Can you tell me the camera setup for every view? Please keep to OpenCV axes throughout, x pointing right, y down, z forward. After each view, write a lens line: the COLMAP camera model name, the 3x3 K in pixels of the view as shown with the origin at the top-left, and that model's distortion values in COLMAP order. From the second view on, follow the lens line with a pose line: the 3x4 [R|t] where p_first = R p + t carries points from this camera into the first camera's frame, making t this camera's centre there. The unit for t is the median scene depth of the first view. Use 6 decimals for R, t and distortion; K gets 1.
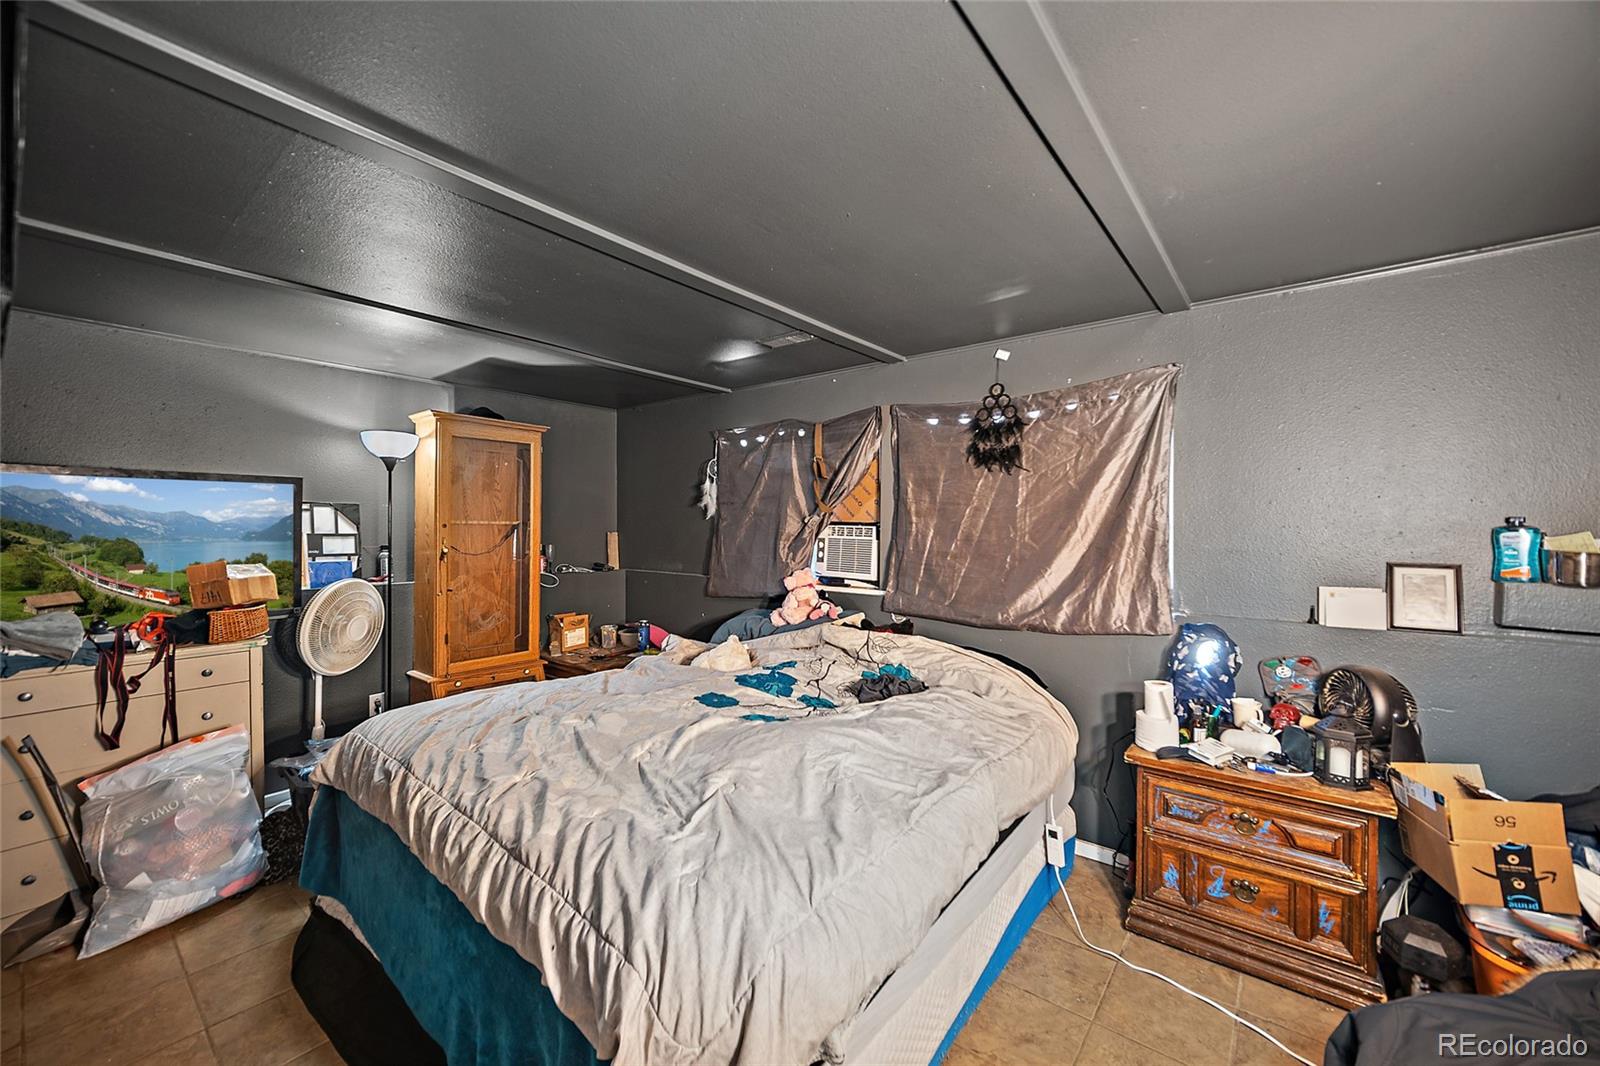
lens RADIAL K [[639.5, 0, 793.5], [0, 639.5, 525.5], [0, 0, 1]] dist [-0.003326, 0.000146]
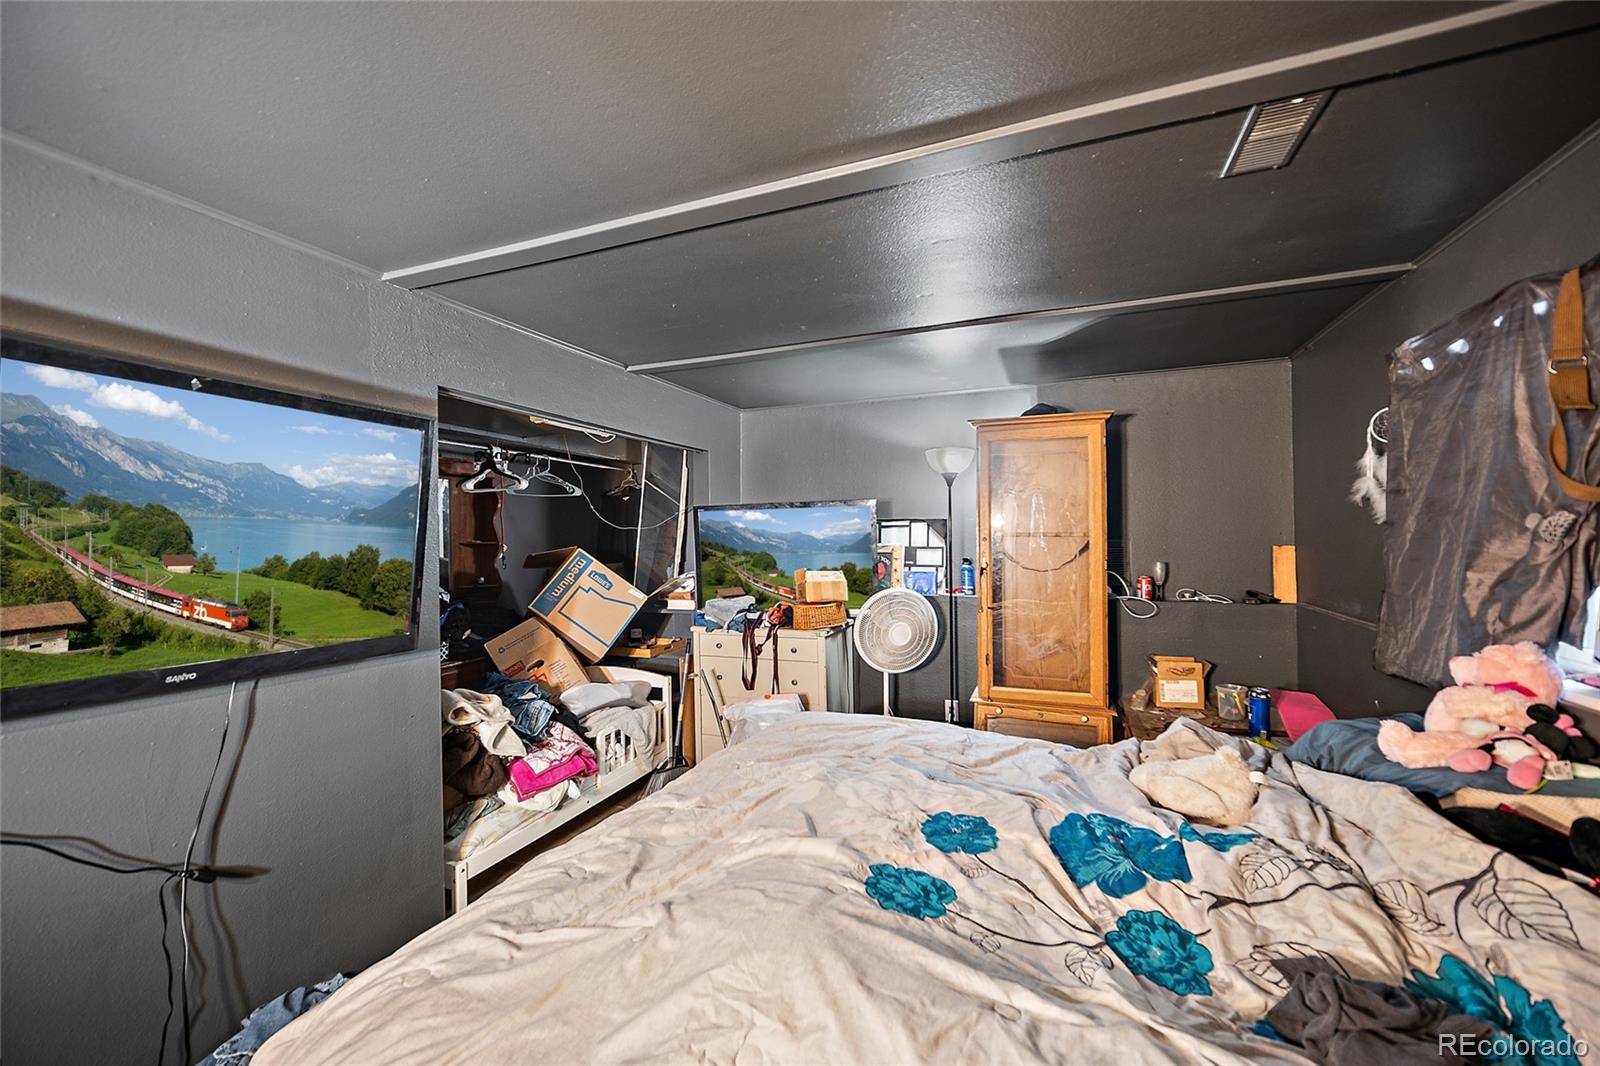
lens RADIAL K [[639.5, 0, 793.5], [0, 639.5, 525.5], [0, 0, 1]] dist [-0.003326, 0.000146]
pose [[0.268333, -0.023873, -0.963030, 0.343090], [0.015158, 0.999674, -0.020558, -0.005908], [0.963207, -0.009081, 0.268607, 0.548097]]
